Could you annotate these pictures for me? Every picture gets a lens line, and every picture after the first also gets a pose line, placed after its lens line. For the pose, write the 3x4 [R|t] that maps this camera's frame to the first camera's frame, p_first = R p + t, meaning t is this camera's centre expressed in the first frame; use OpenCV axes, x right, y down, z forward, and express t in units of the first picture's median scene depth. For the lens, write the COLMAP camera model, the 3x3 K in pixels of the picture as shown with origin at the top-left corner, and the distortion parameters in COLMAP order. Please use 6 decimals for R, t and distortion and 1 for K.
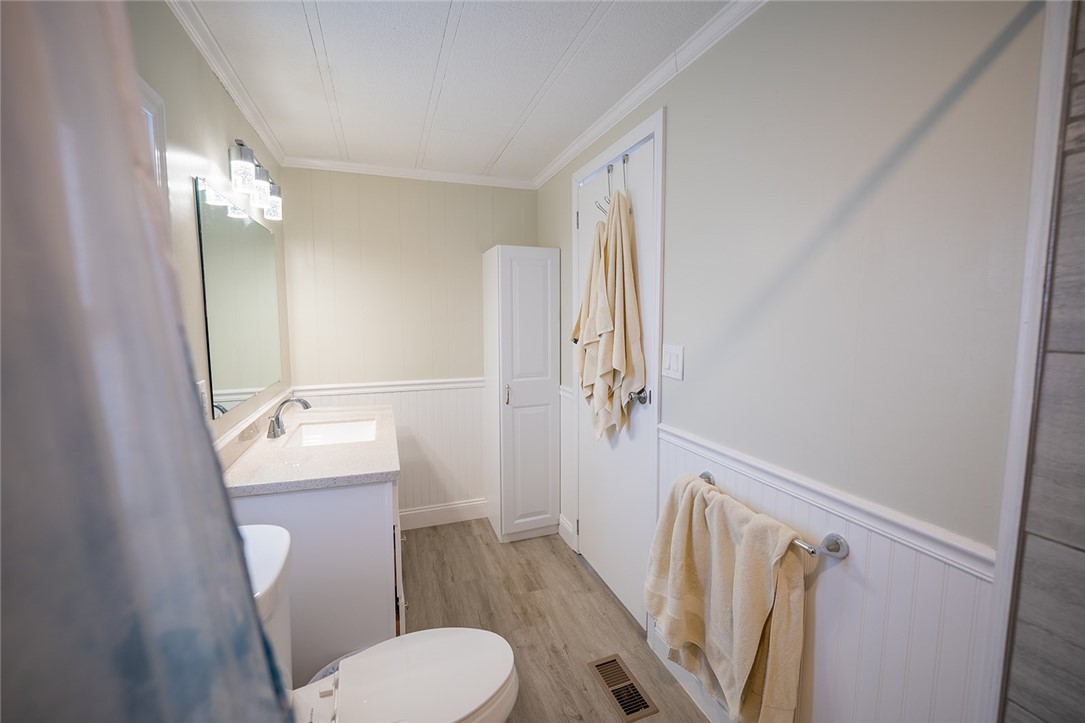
lens RADIAL K [[444.9, 0, 542.7], [0, 444.9, 358.9], [0, 0, 1]] dist [-0.001392, -0.008378]
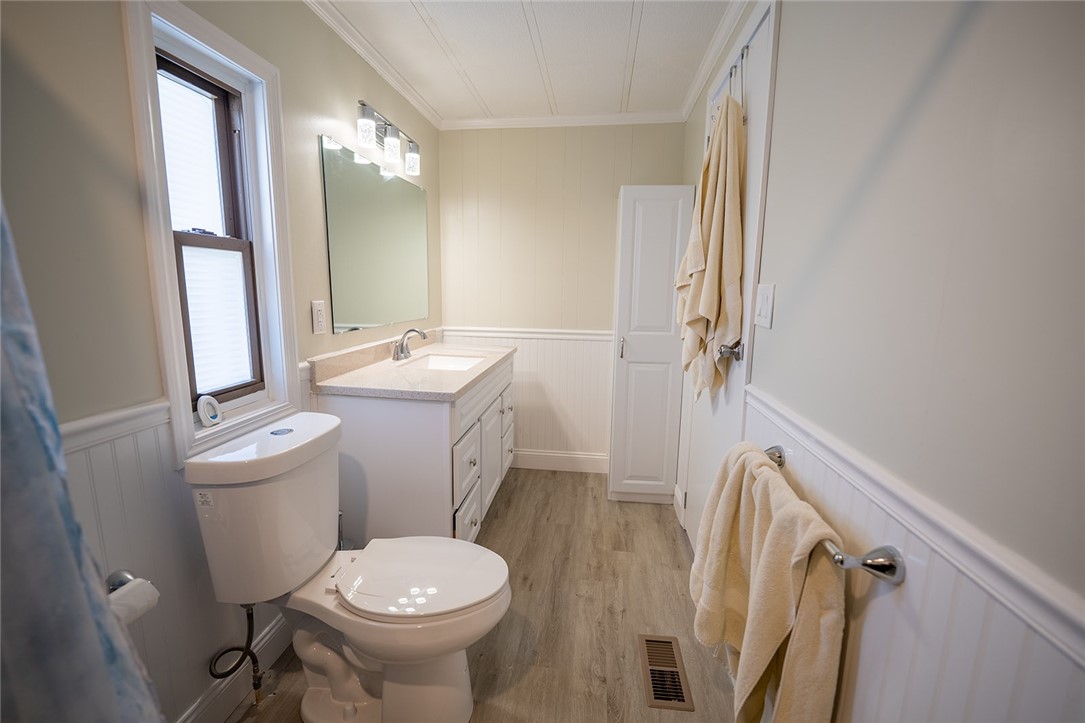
lens RADIAL K [[444.9, 0, 542.7], [0, 444.9, 358.9], [0, 0, 1]] dist [-0.001392, -0.008378]
pose [[0.889975, 0.089142, -0.447212, 0.252110], [-0.060294, 0.995100, 0.078363, 0.051324], [0.452006, -0.042777, 0.890989, 0.101809]]
